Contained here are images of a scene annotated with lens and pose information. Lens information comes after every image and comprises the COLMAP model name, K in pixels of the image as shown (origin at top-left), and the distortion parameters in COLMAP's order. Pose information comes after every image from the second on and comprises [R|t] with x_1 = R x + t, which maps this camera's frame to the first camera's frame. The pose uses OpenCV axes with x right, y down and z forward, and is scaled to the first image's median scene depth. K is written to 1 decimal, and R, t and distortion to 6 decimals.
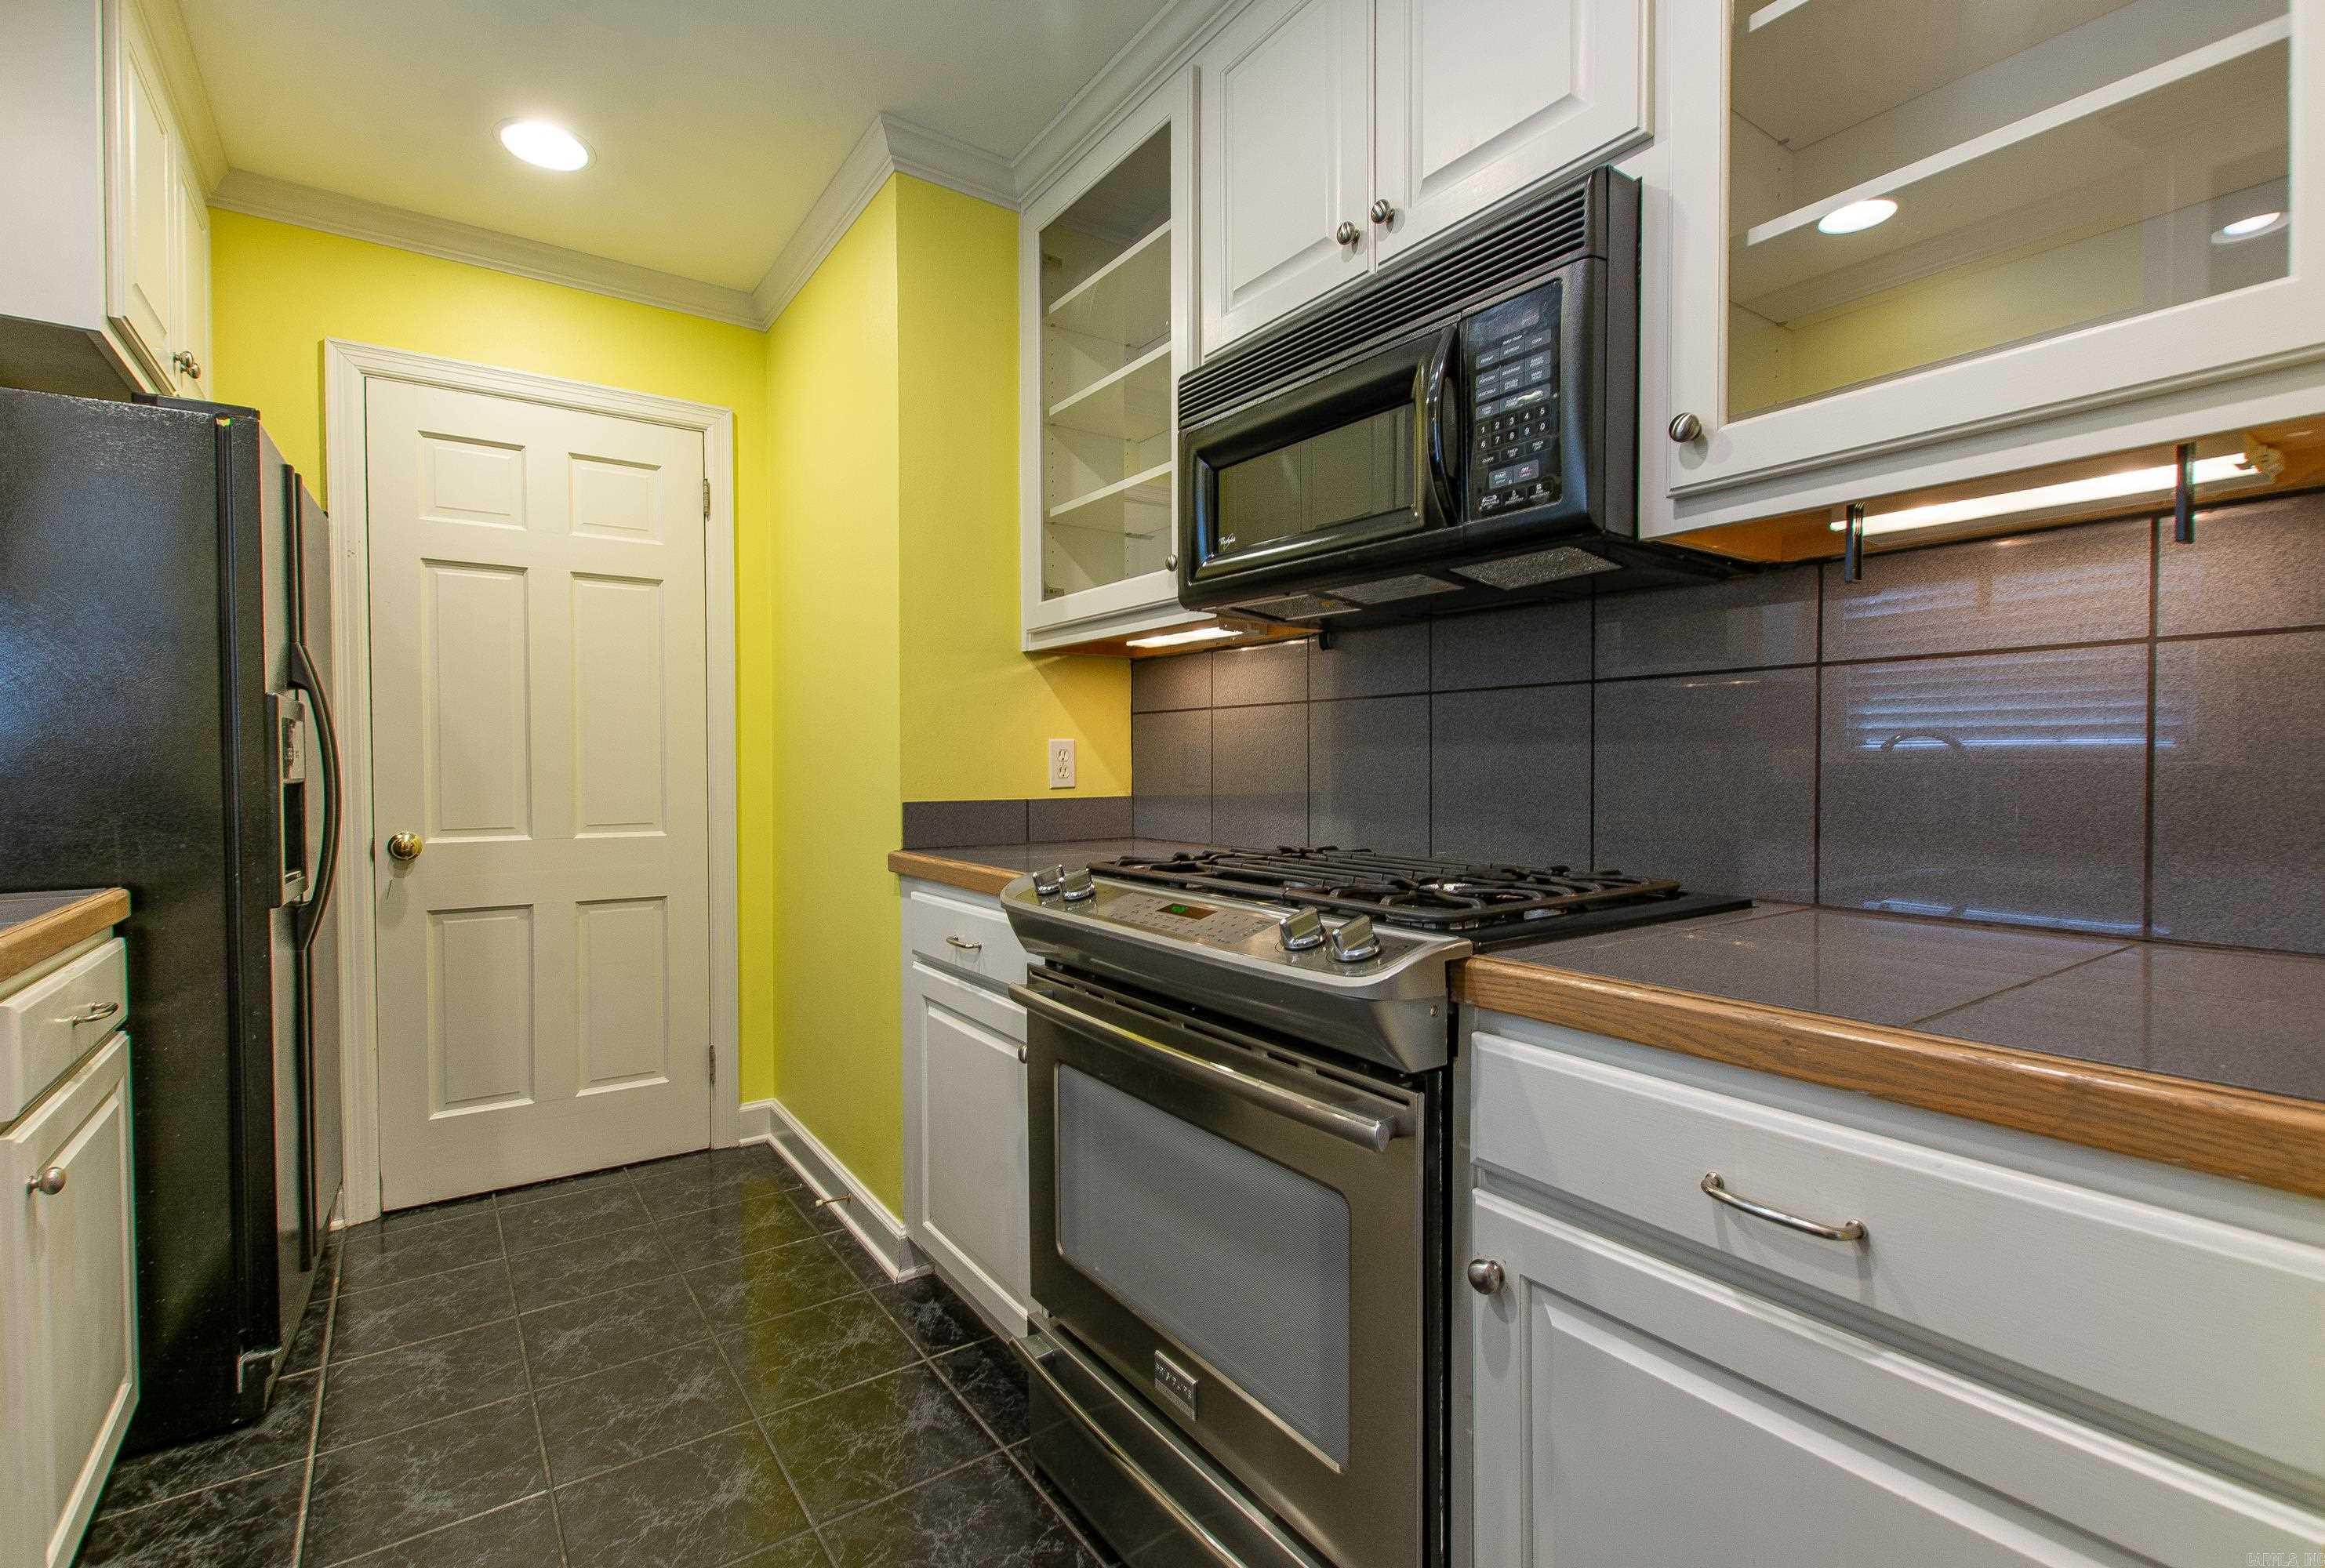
lens RADIAL K [[1034.1, 0, 1064.9], [0, 1034.1, 786.8], [0, 0, 1]] dist [-0.000290, -0.000009]
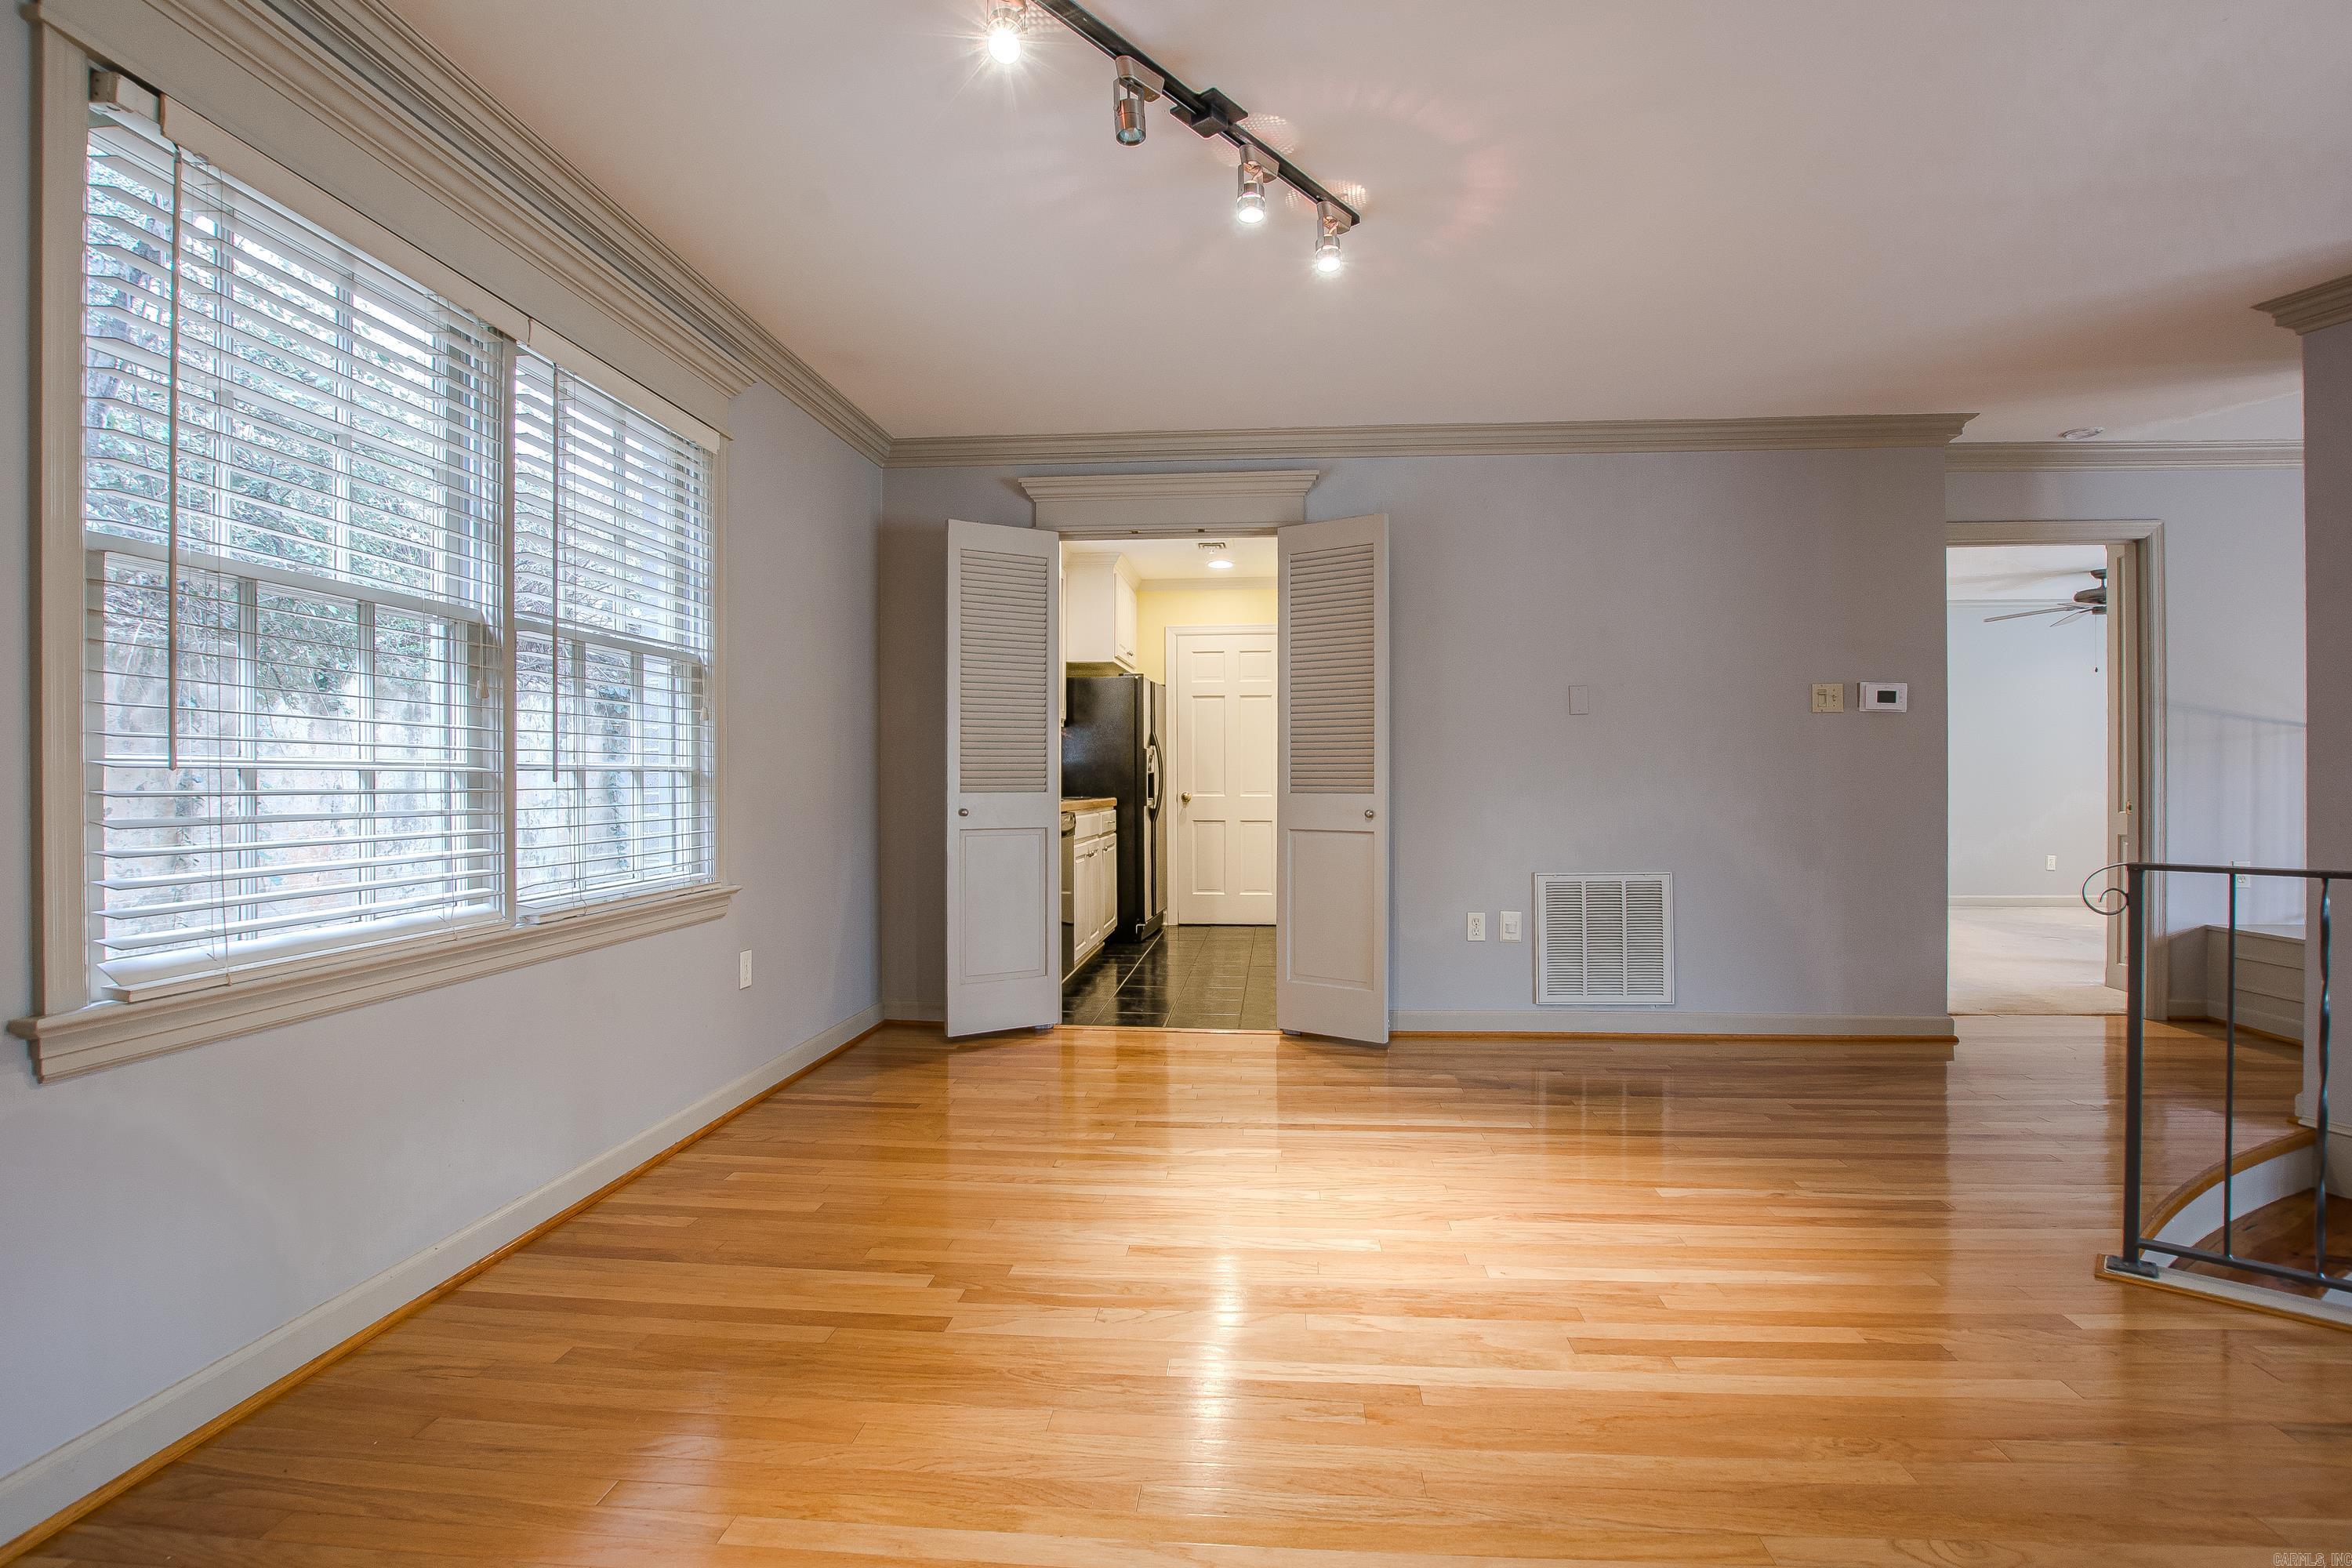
lens RADIAL K [[1096.3, 0, 1205.6], [0, 1096.3, 786.5], [0, 0, 1]] dist [-0.031892, 0.003569]
pose [[0.805088, 0.004949, -0.593134, 1.400027], [-0.013335, 0.999863, -0.009758, 0.067195], [0.593005, 0.015766, 0.805045, -1.639612]]
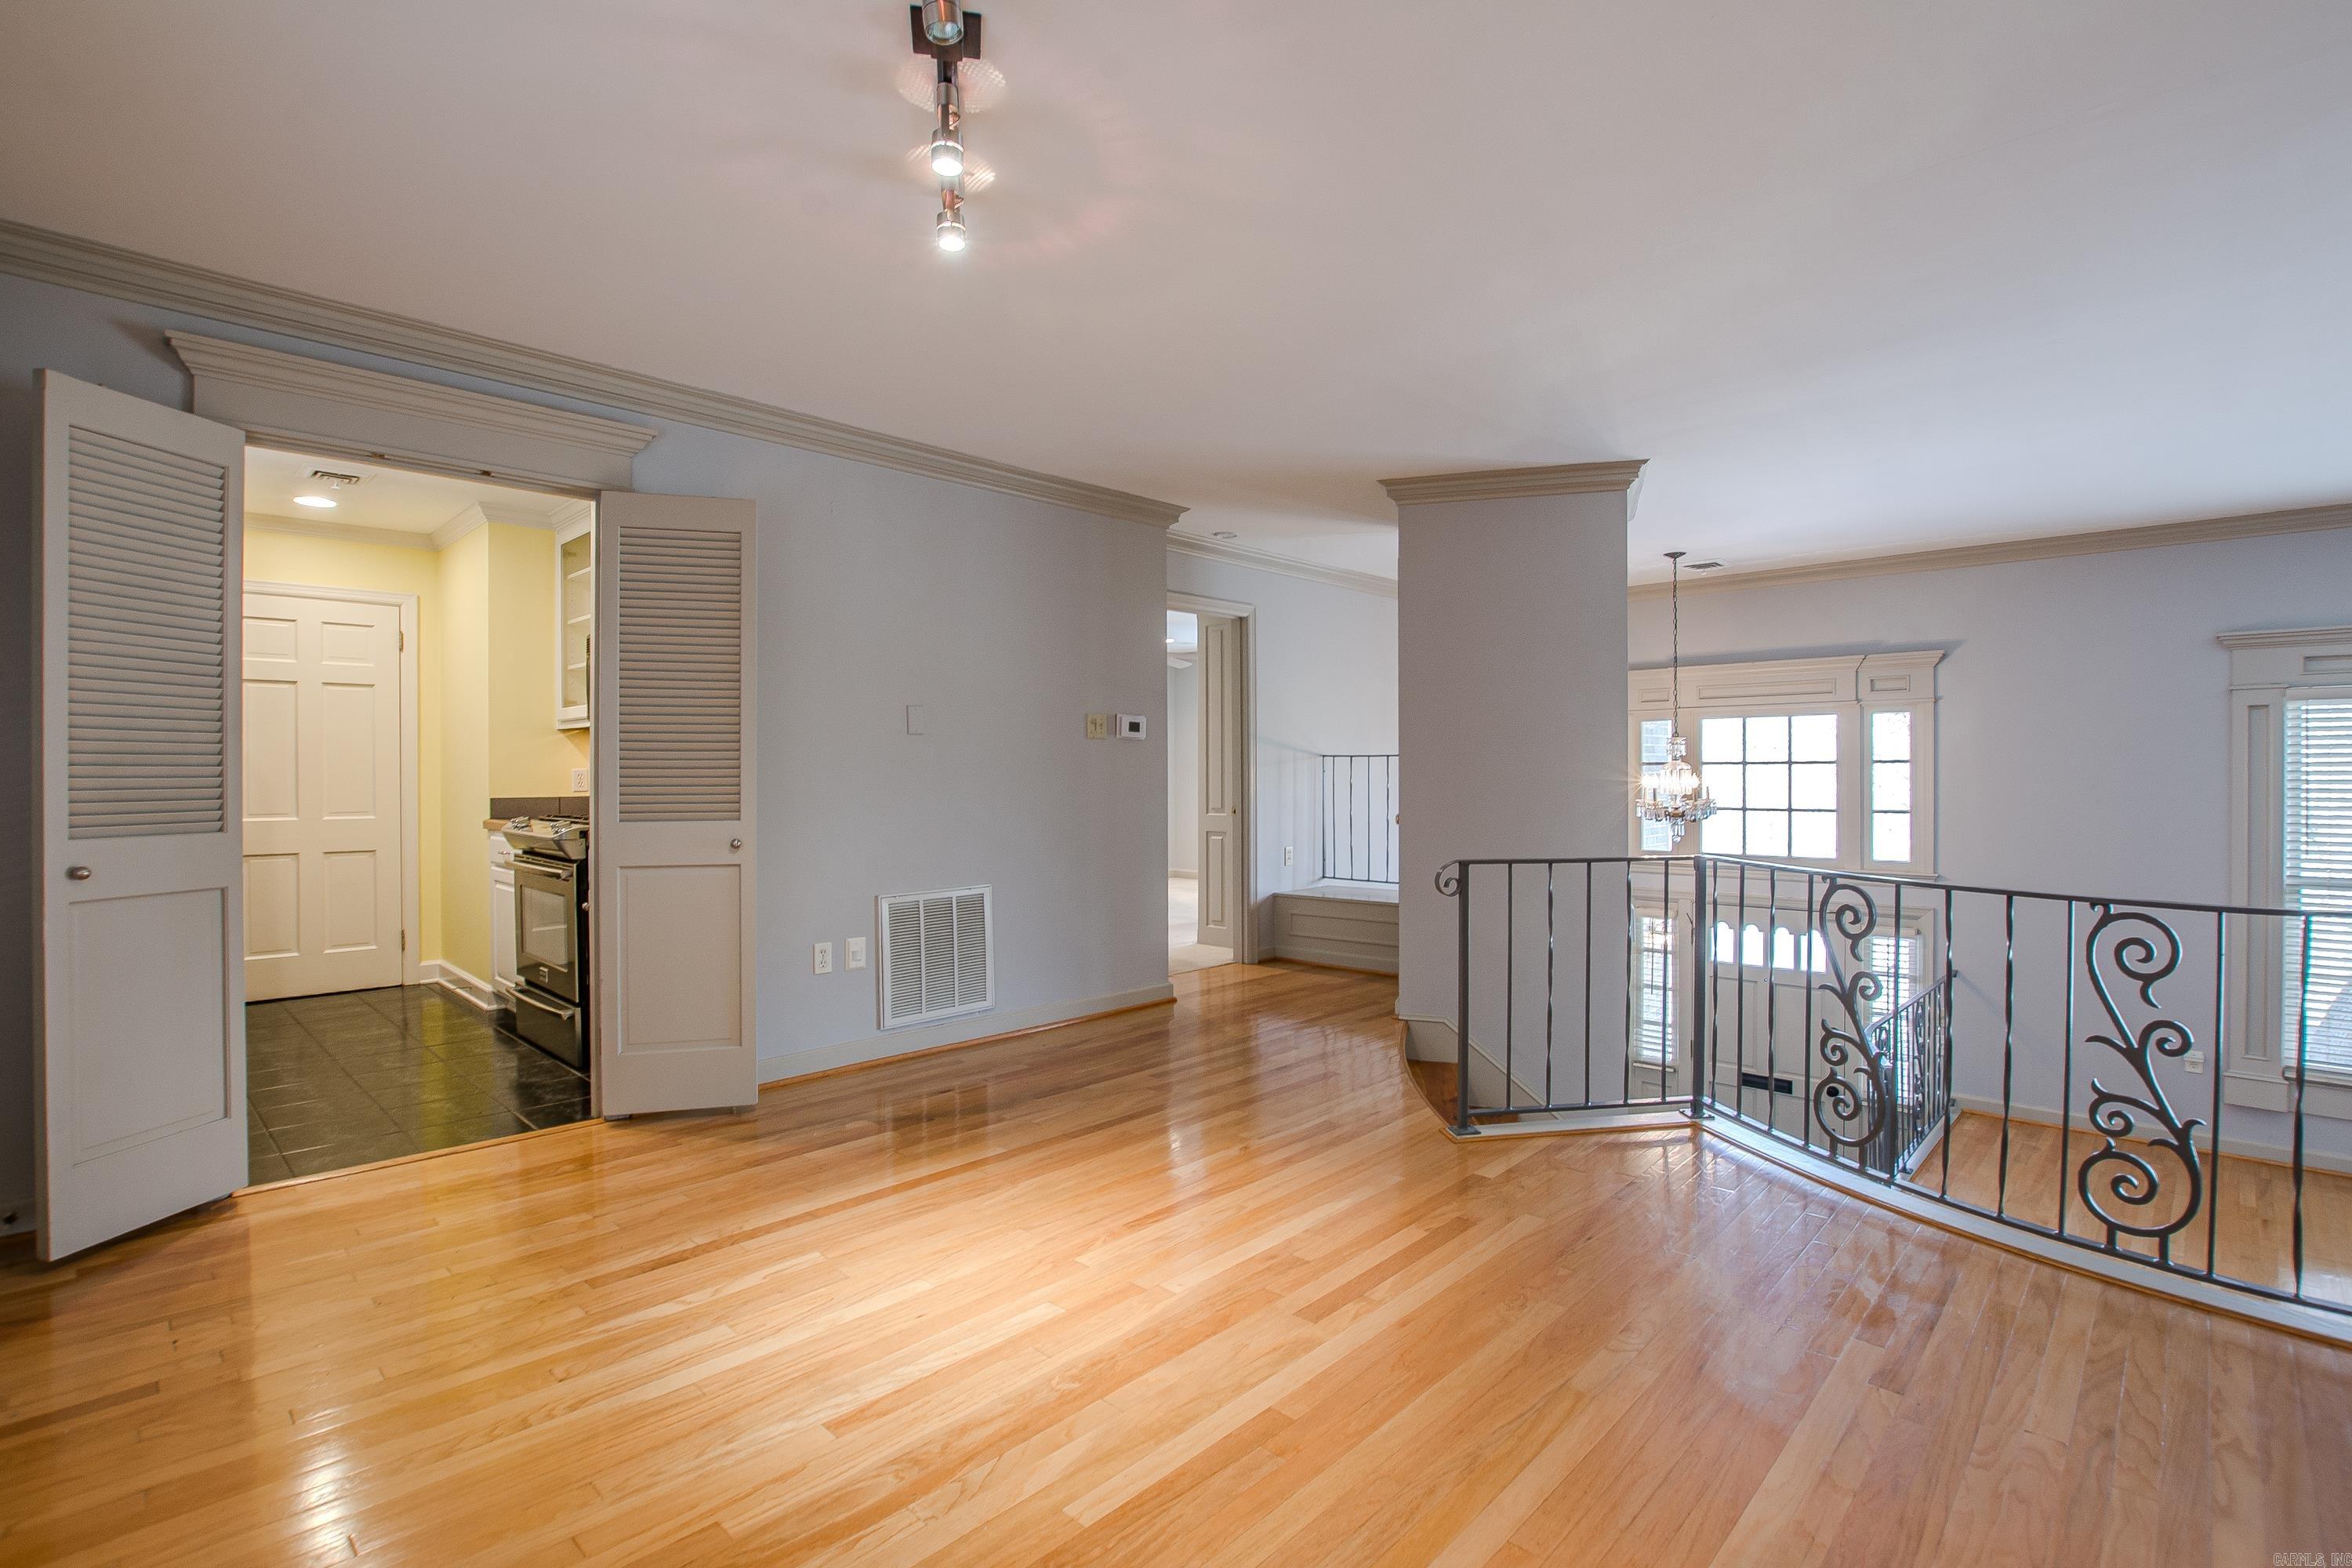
lens RADIAL K [[1096.3, 0, 1180.3], [0, 1096.3, 781.7], [0, 0, 1]] dist [-0.031892, 0.003569]
pose [[0.968522, -0.003159, 0.248908, 0.727923], [0.007491, 0.999836, -0.016461, 0.030396], [-0.248816, 0.017808, 0.968387, -1.695661]]
